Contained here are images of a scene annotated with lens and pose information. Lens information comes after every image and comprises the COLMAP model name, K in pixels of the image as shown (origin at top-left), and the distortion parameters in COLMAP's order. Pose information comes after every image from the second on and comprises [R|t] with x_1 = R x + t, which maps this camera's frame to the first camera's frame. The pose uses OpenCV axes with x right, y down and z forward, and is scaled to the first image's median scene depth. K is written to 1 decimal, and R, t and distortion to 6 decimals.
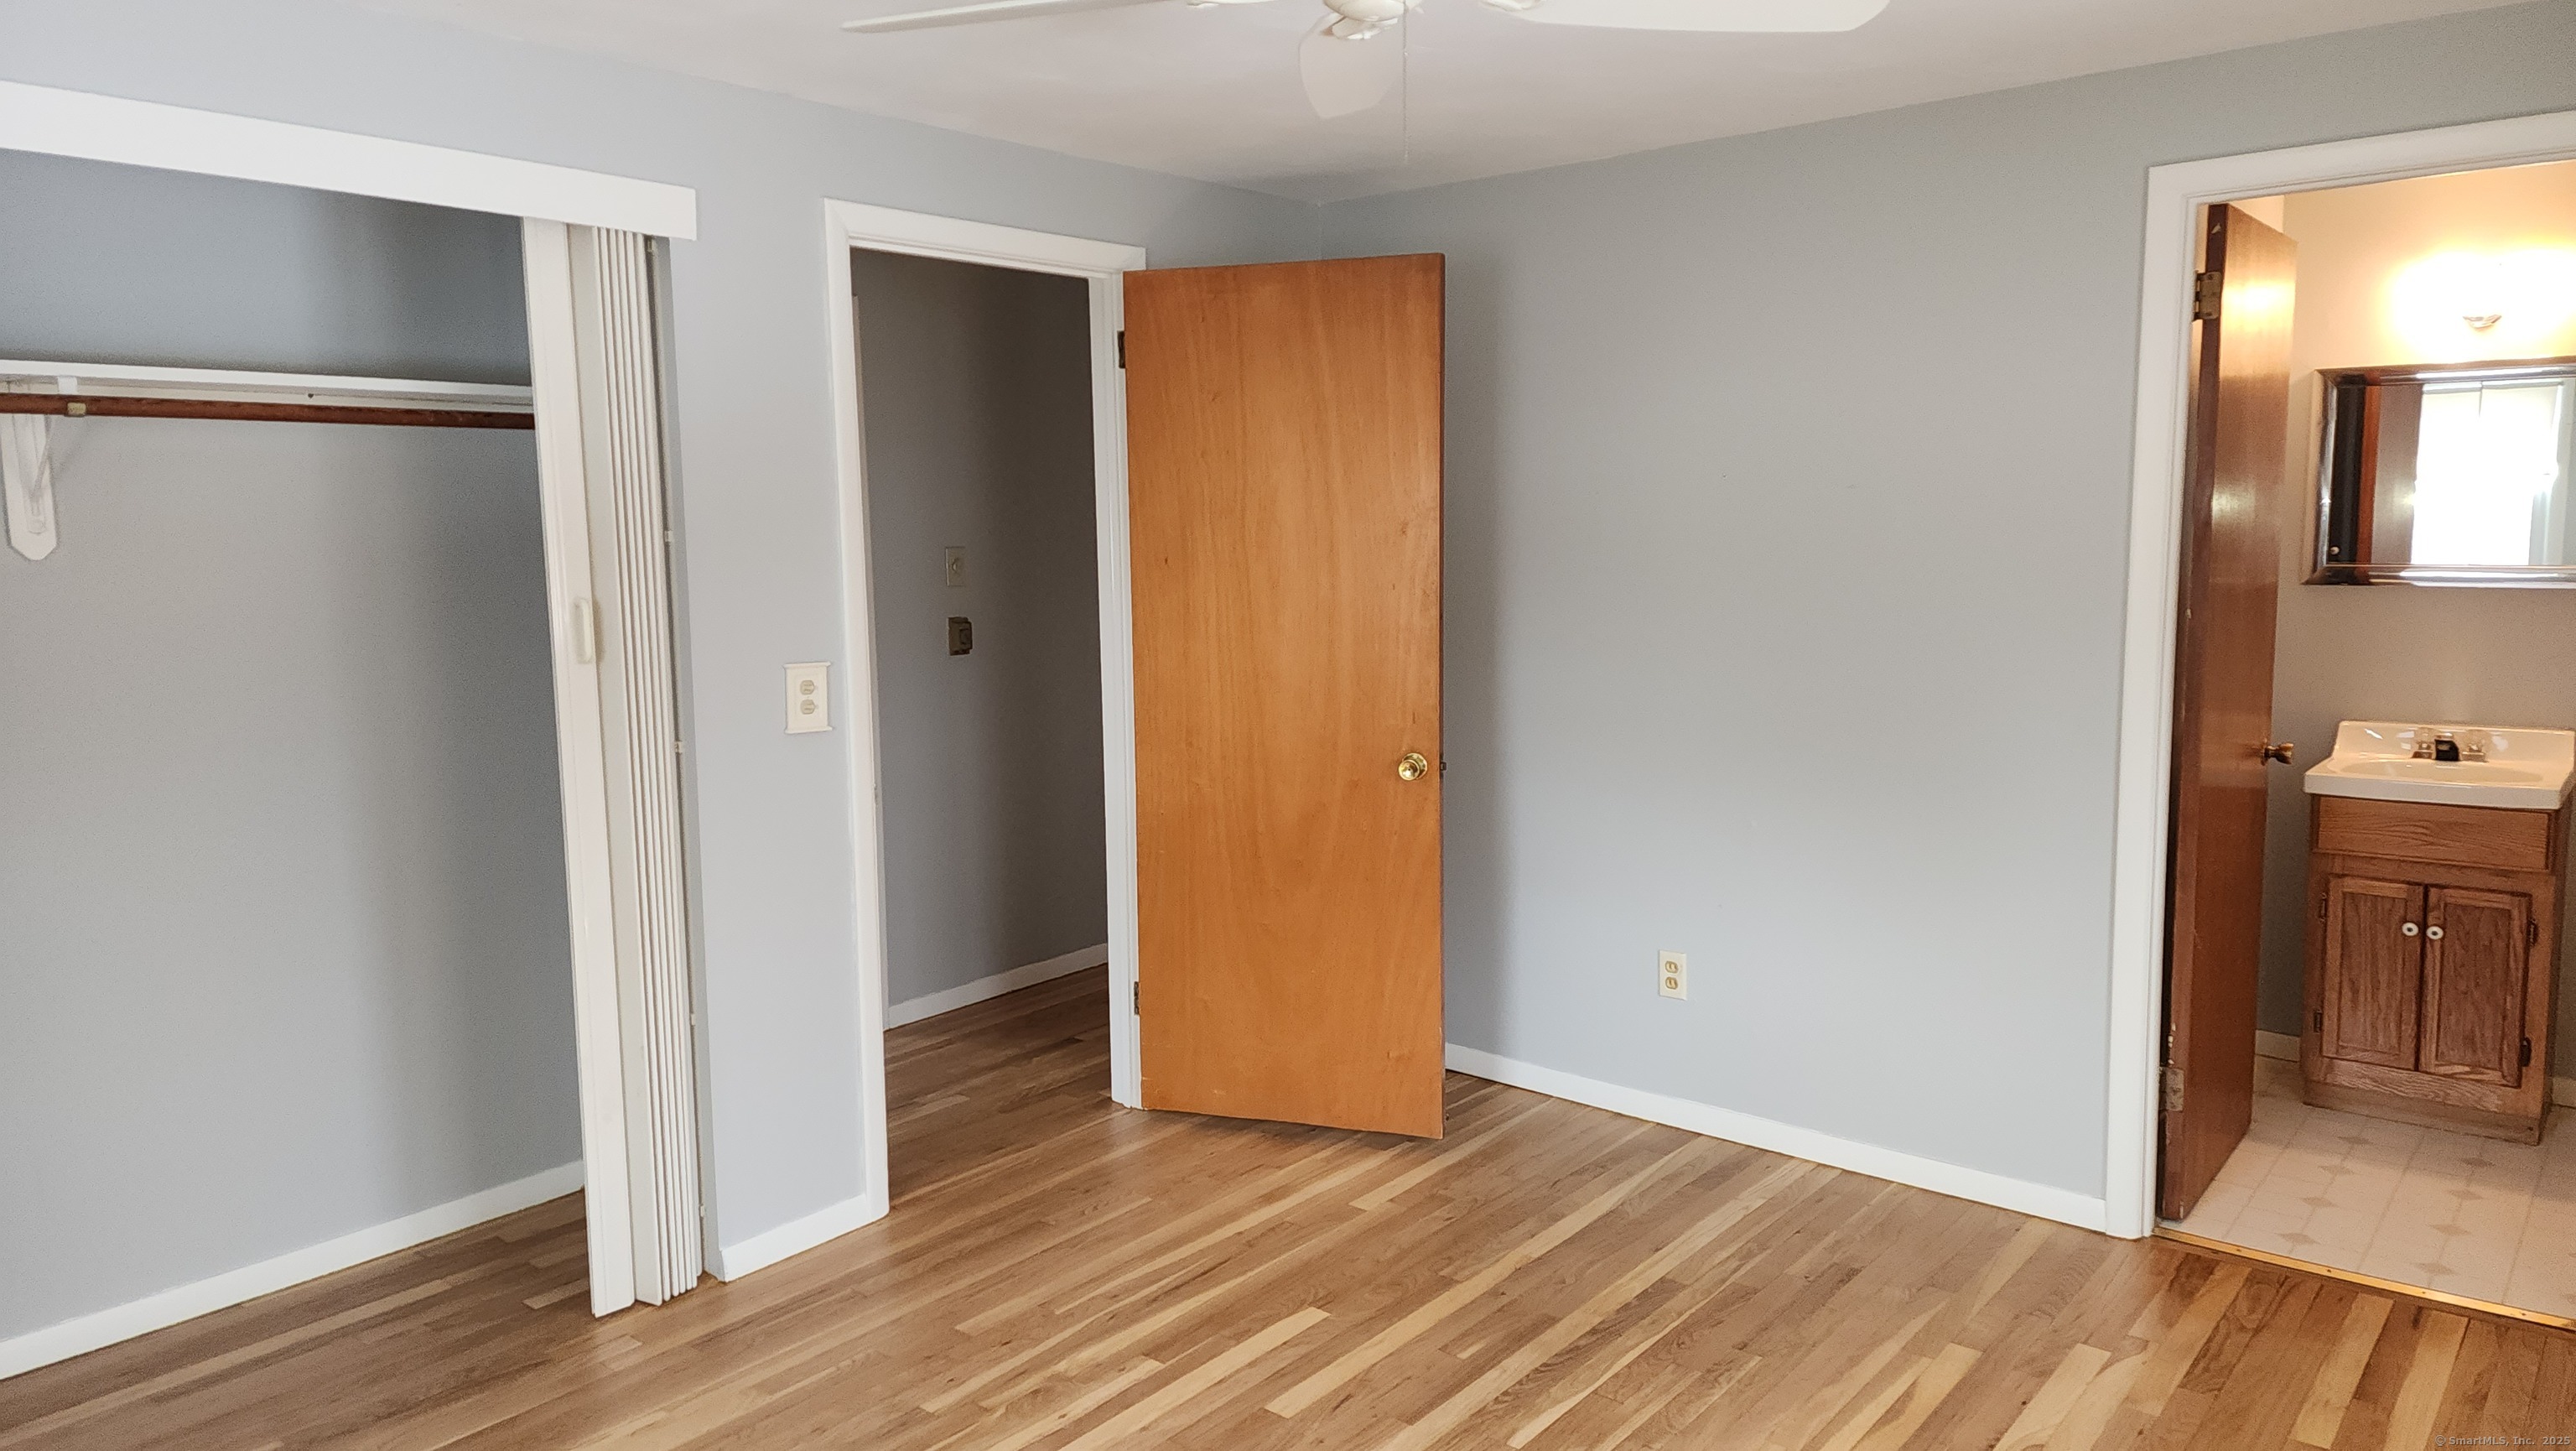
lens RADIAL K [[1693.0, 0, 1306.1], [0, 1693.0, 701.0], [0, 0, 1]] dist [0.035884, -0.018870]
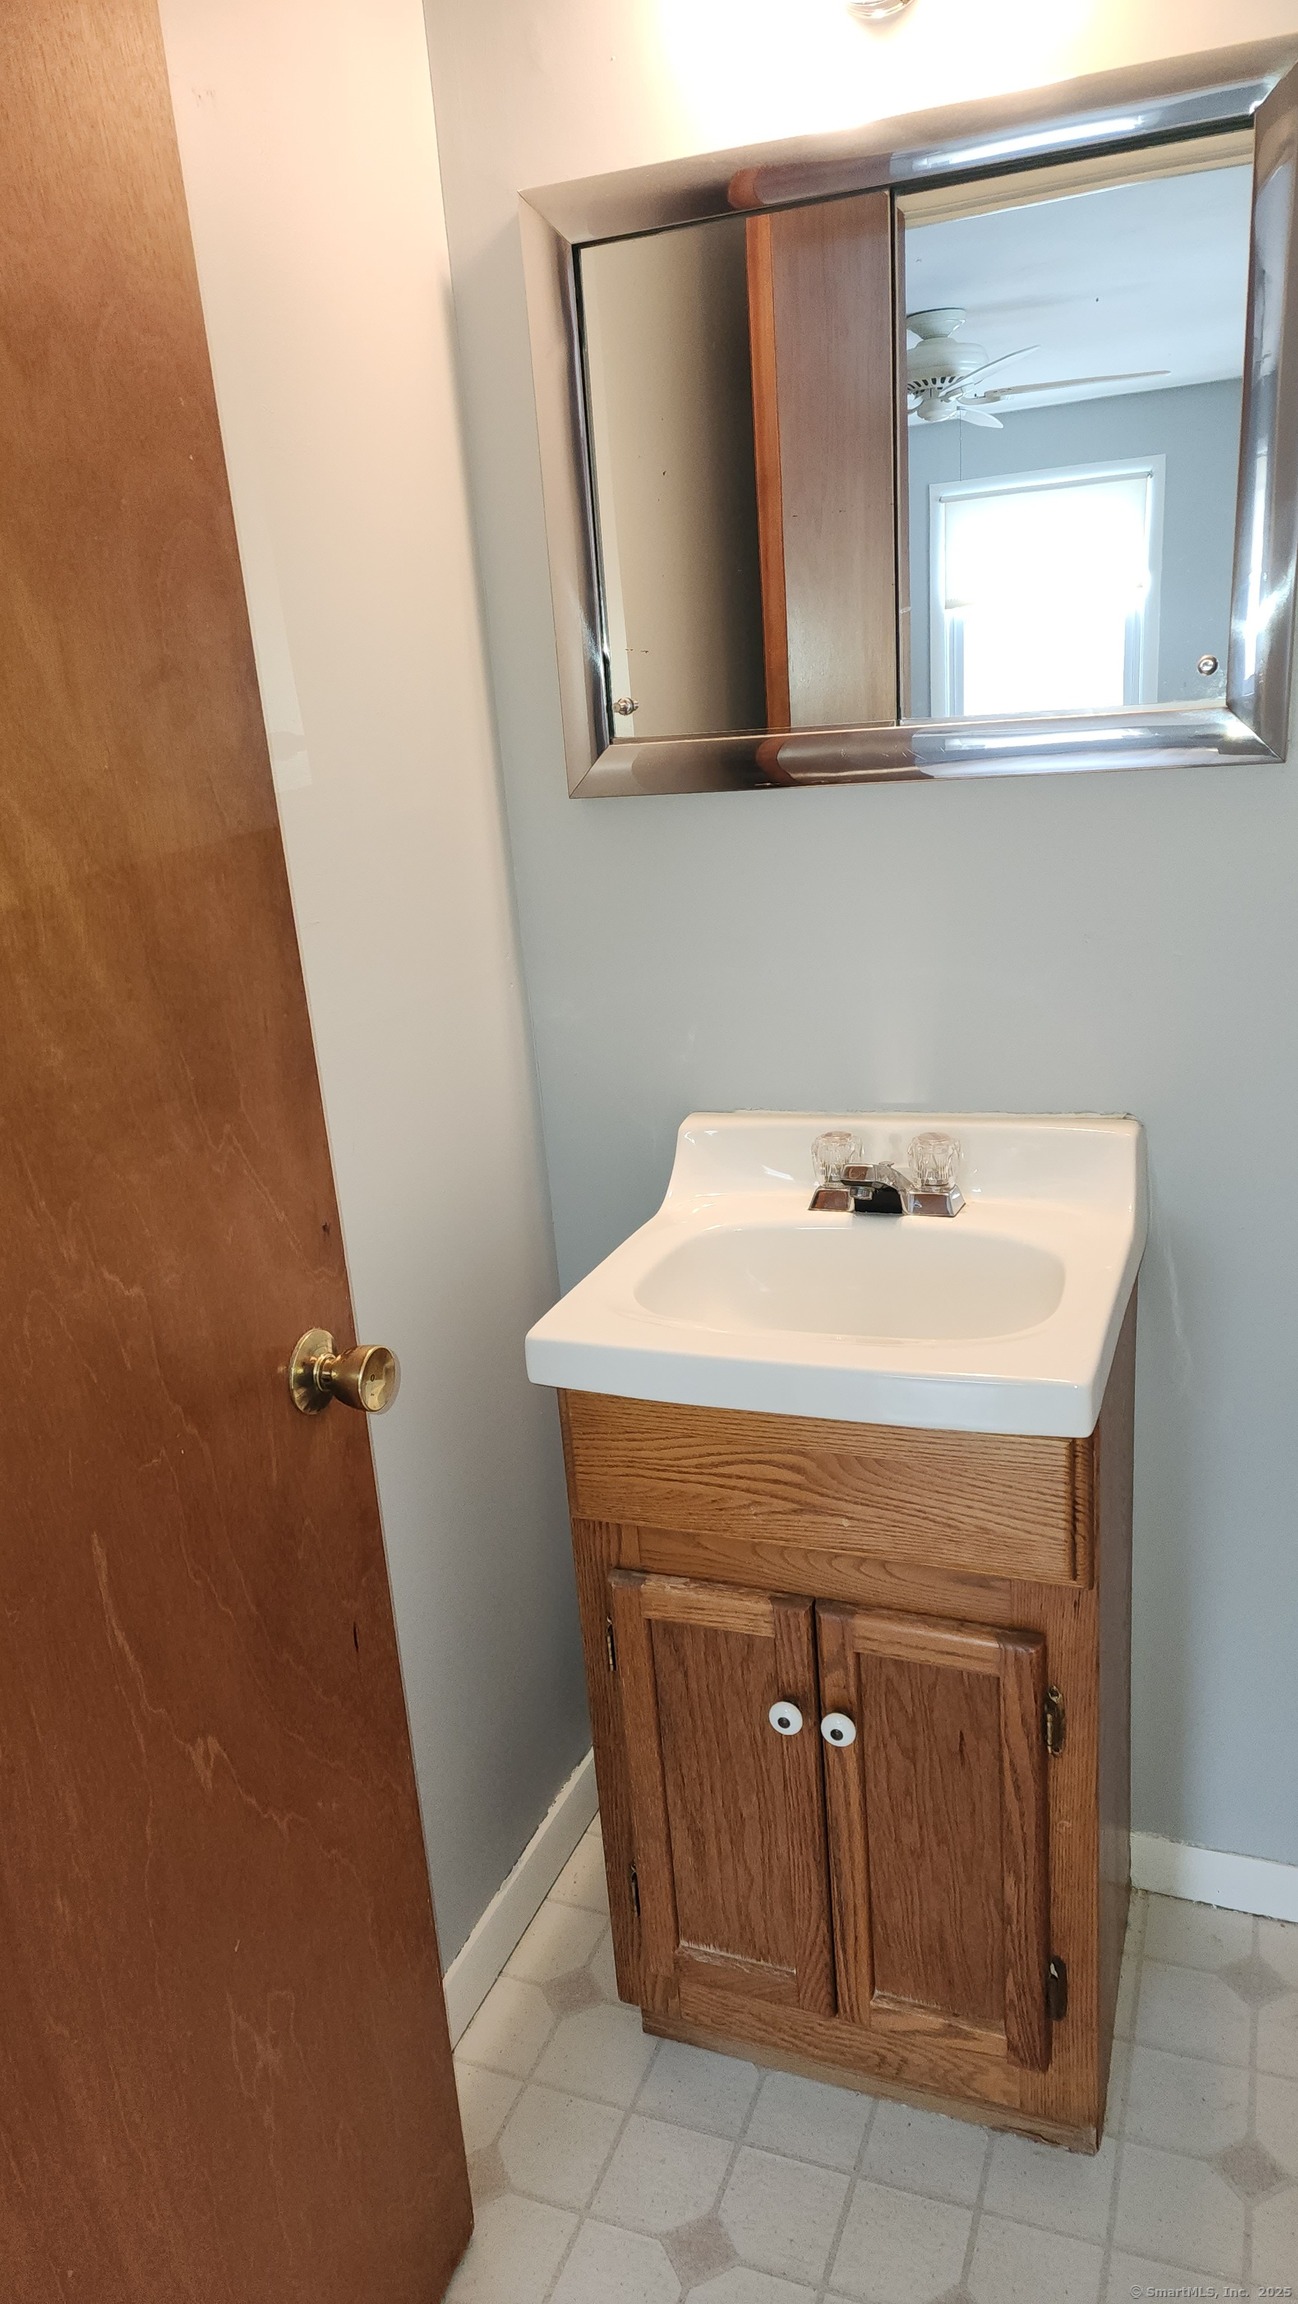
lens RADIAL K [[1514.1, 0, 642.4], [0, 1514.1, 1163.6], [0, 0, 1]] dist [0.035884, -0.018870]
pose [[0.950816, -0.149892, 0.271074, 0.543407], [0.099901, 0.976749, 0.189687, -0.054487], [-0.293204, -0.153277, 0.943683, 0.712672]]
